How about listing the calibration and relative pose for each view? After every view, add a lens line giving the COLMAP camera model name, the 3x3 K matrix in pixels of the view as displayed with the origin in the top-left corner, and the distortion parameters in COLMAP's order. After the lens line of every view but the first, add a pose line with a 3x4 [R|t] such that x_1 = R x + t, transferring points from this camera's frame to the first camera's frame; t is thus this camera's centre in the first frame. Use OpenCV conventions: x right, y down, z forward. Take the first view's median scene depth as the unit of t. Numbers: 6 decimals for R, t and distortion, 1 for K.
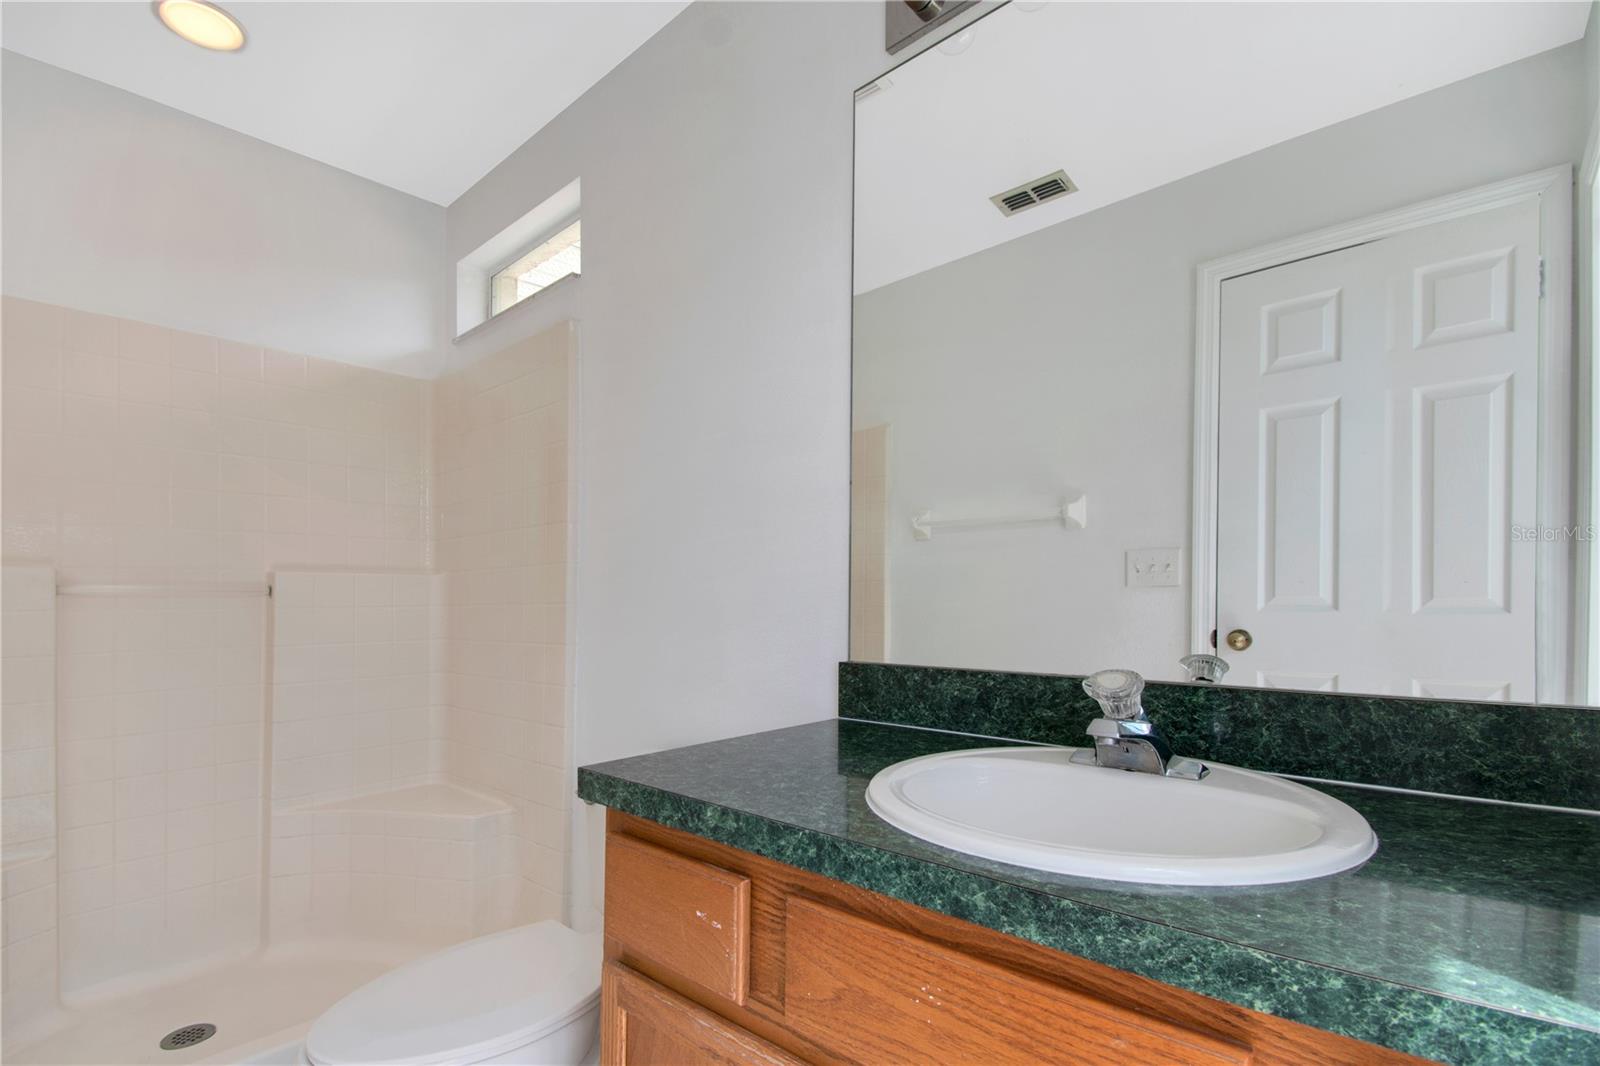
lens RADIAL K [[738.4, 0, 792.6], [0, 738.4, 568.0], [0, 0, 1]] dist [0.007761, -0.020878]
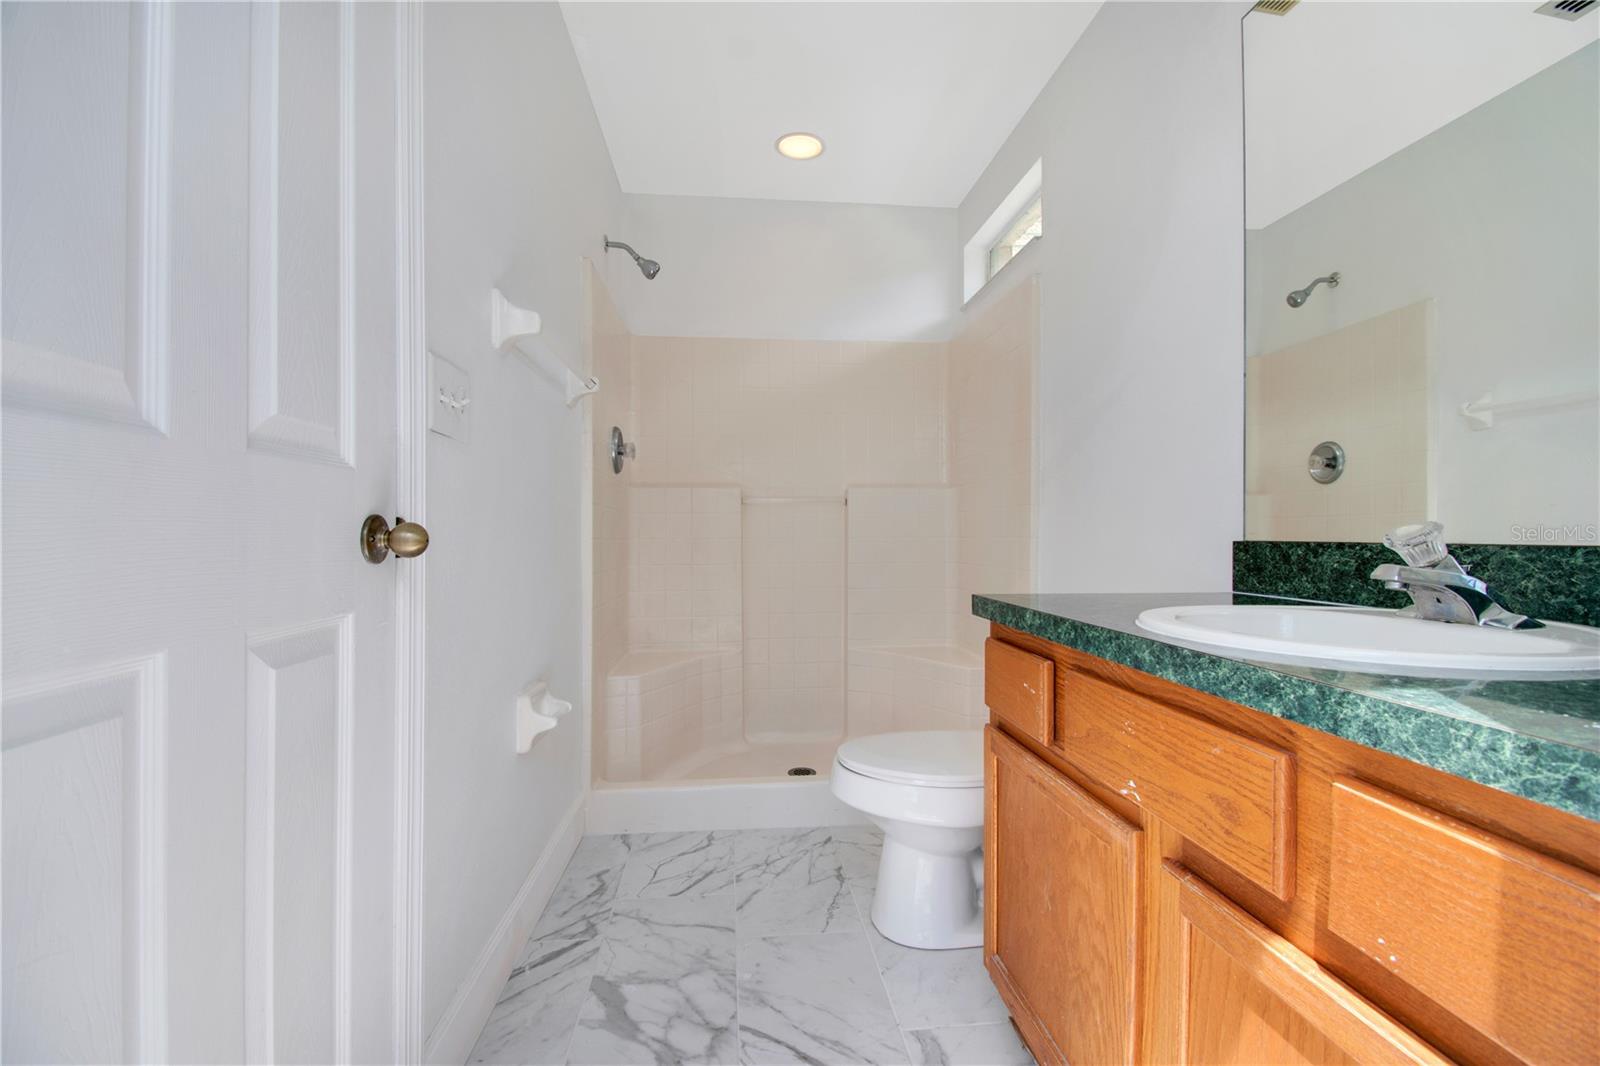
lens RADIAL K [[730.8, 0, 804.3], [0, 730.8, 512.3], [0, 0, 1]] dist [0.044372, -0.032070]
pose [[0.741223, -0.012368, -0.671145, 0.660190], [0.020246, 0.999787, 0.003936, 0.138476], [0.670954, -0.016505, 0.741315, -0.458569]]
